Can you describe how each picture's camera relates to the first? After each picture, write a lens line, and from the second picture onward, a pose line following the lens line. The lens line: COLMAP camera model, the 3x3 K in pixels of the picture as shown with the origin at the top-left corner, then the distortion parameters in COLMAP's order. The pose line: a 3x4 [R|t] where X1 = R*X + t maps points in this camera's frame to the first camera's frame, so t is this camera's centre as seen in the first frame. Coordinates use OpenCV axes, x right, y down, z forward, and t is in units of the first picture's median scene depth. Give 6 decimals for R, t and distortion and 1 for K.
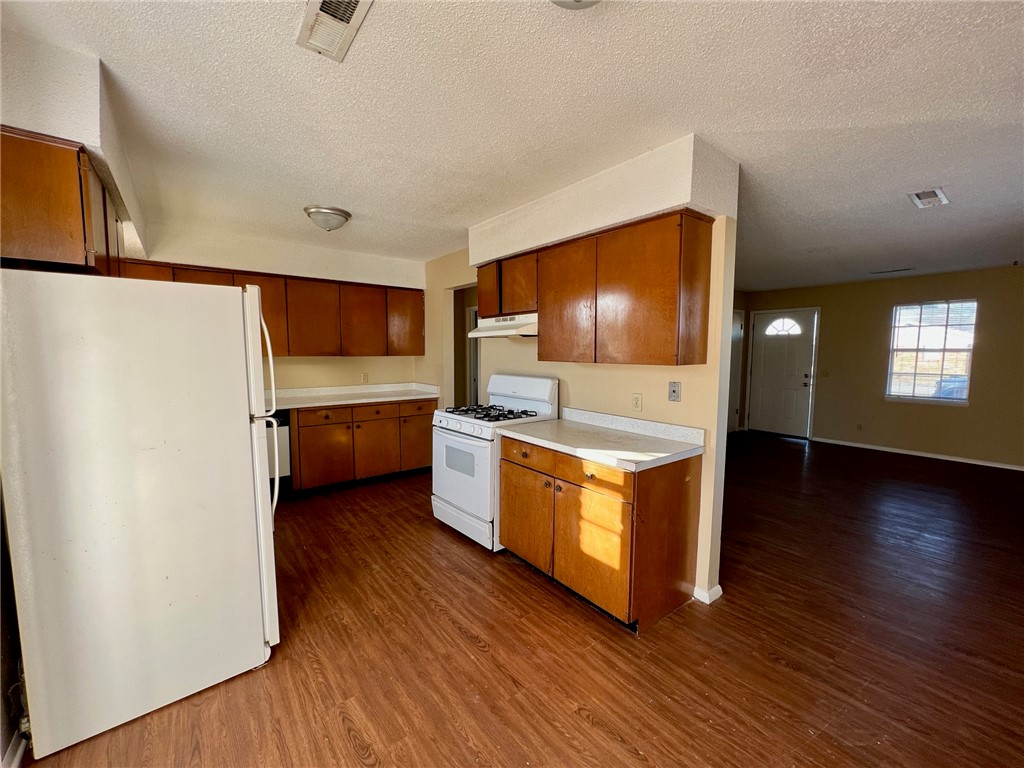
lens RADIAL K [[415.9, 0, 513.7], [0, 415.9, 386.7], [0, 0, 1]] dist [0.003691, 0.000418]
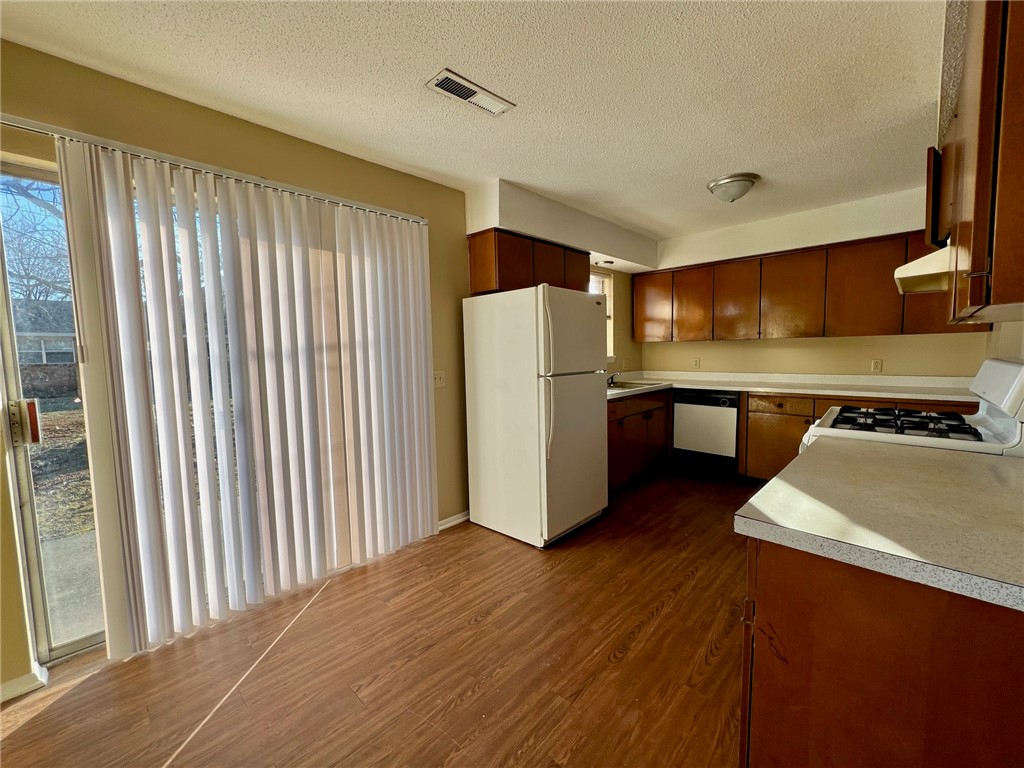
lens RADIAL K [[415.9, 0, 514.4], [0, 415.9, 383.5], [0, 0, 1]] dist [0.003691, 0.000418]
pose [[0.132479, 0.070637, -0.988666, 0.752197], [-0.065006, 0.995929, 0.062445, 0.015831], [0.989052, 0.055996, 0.136531, 0.670567]]
